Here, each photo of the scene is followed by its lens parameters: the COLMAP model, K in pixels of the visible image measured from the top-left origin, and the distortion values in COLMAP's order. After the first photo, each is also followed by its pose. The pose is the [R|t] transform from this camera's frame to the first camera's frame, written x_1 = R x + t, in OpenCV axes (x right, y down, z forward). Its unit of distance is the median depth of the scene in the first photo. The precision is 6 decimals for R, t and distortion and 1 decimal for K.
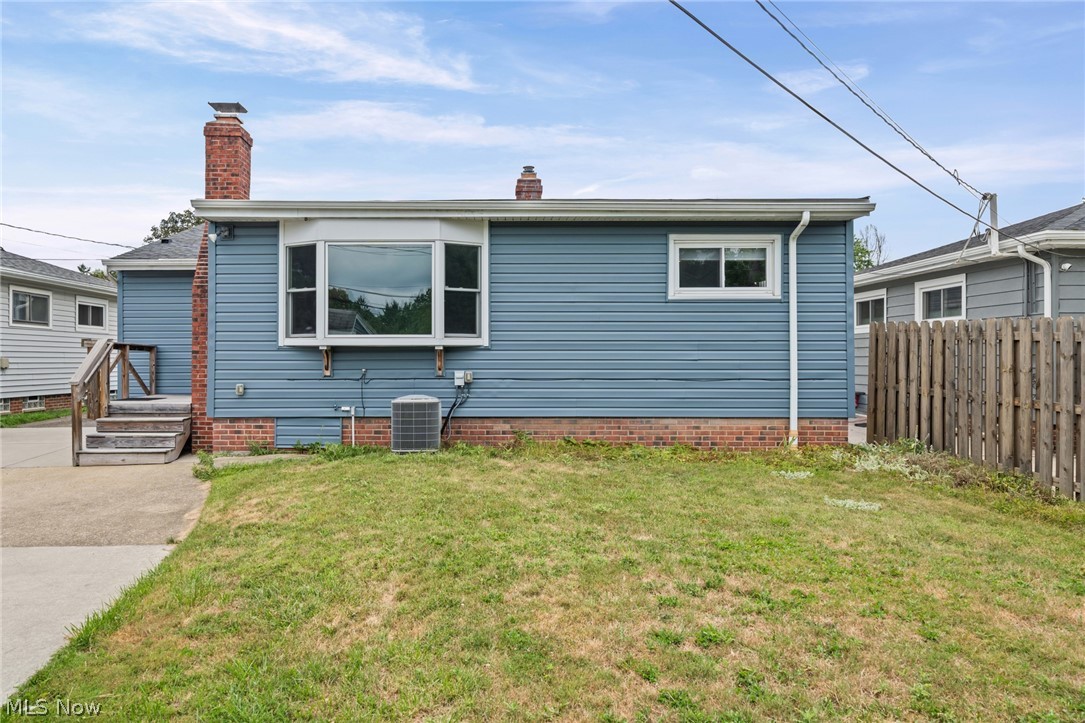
lens RADIAL K [[854.9, 0, 542.5], [0, 854.9, 361.5], [0, 0, 1]] dist [0.006290, 0.003965]
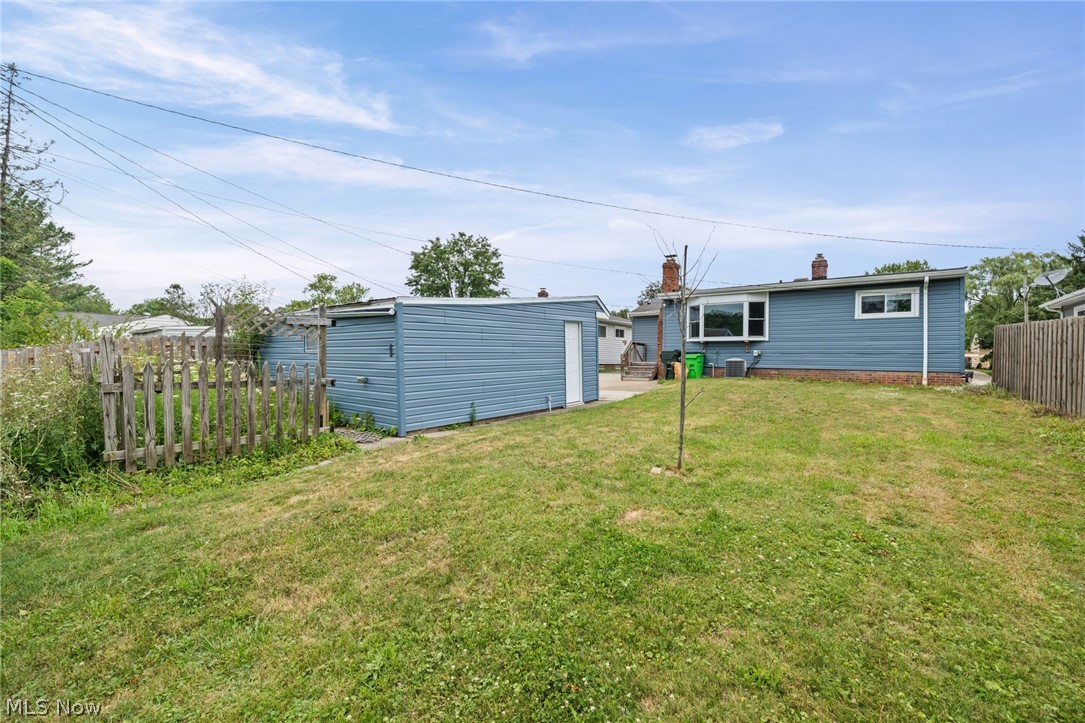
lens RADIAL K [[416.9, 0, 537.7], [0, 416.9, 352.6], [0, 0, 1]] dist [-0.000412, 0.000055]
pose [[0.782330, 0.003934, -0.622852, 0.176353], [-0.006667, 0.999976, -0.002058, 0.025671], [0.622828, 0.005763, 0.782337, -0.413183]]
